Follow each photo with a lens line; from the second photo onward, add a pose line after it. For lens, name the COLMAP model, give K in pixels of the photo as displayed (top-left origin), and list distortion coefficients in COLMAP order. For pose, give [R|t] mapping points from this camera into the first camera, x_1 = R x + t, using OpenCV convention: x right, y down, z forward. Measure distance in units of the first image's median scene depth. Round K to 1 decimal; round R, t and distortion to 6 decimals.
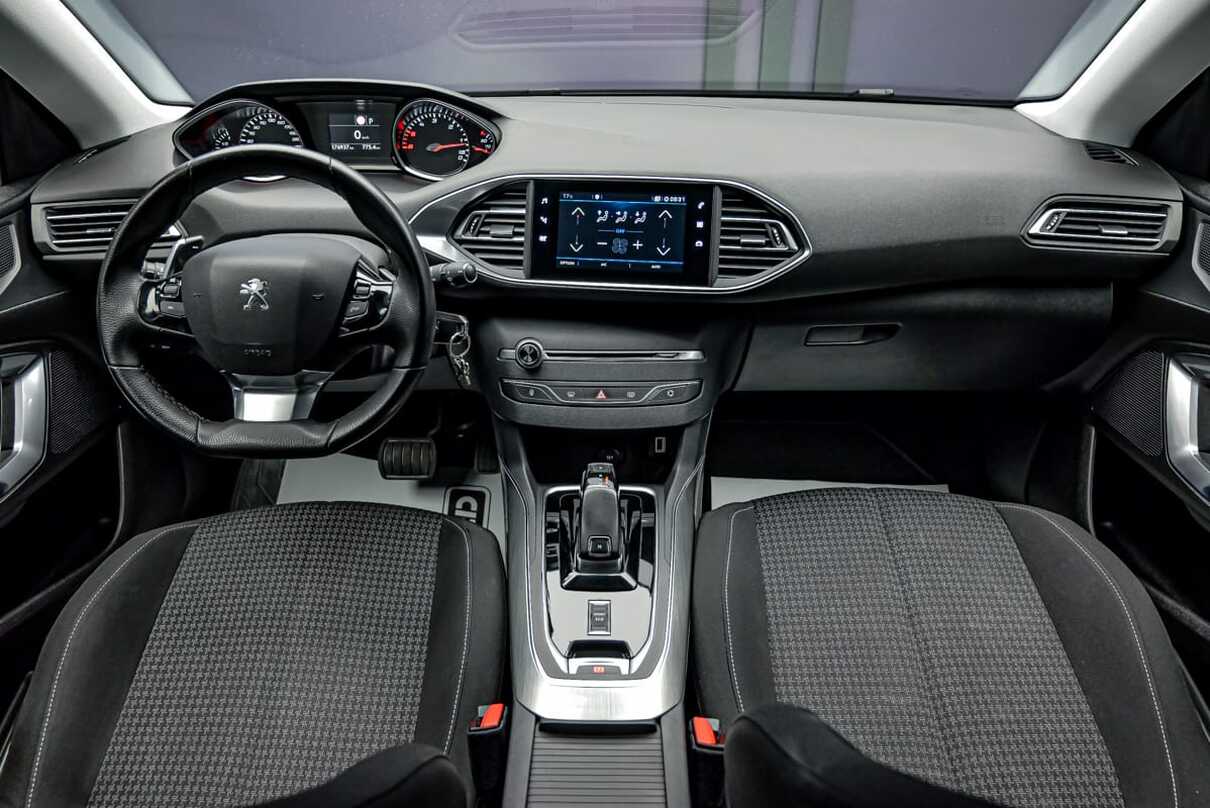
lens RADIAL K [[810.1, 0, 598.8], [0, 810.1, 380.2], [0, 0, 1]] dist [0.002746, 0.002058]
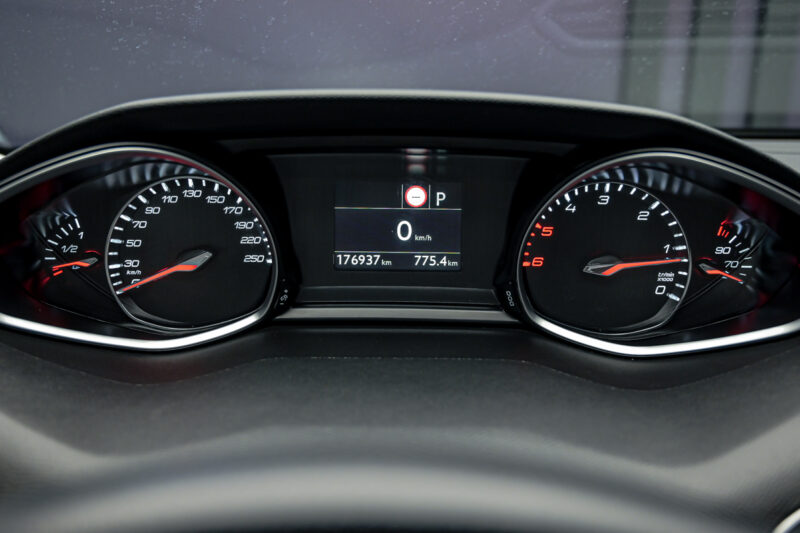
lens RADIAL K [[772.8, 0, 399.7], [0, 772.8, 265.2], [0, 0, 1]] dist [0.013445, 0.000000]
pose [[0.999909, 0.013525, -0.000080, -0.301109], [-0.013348, 0.985871, -0.166976, -0.223652], [-0.002180, 0.166962, 0.985961, 0.630794]]
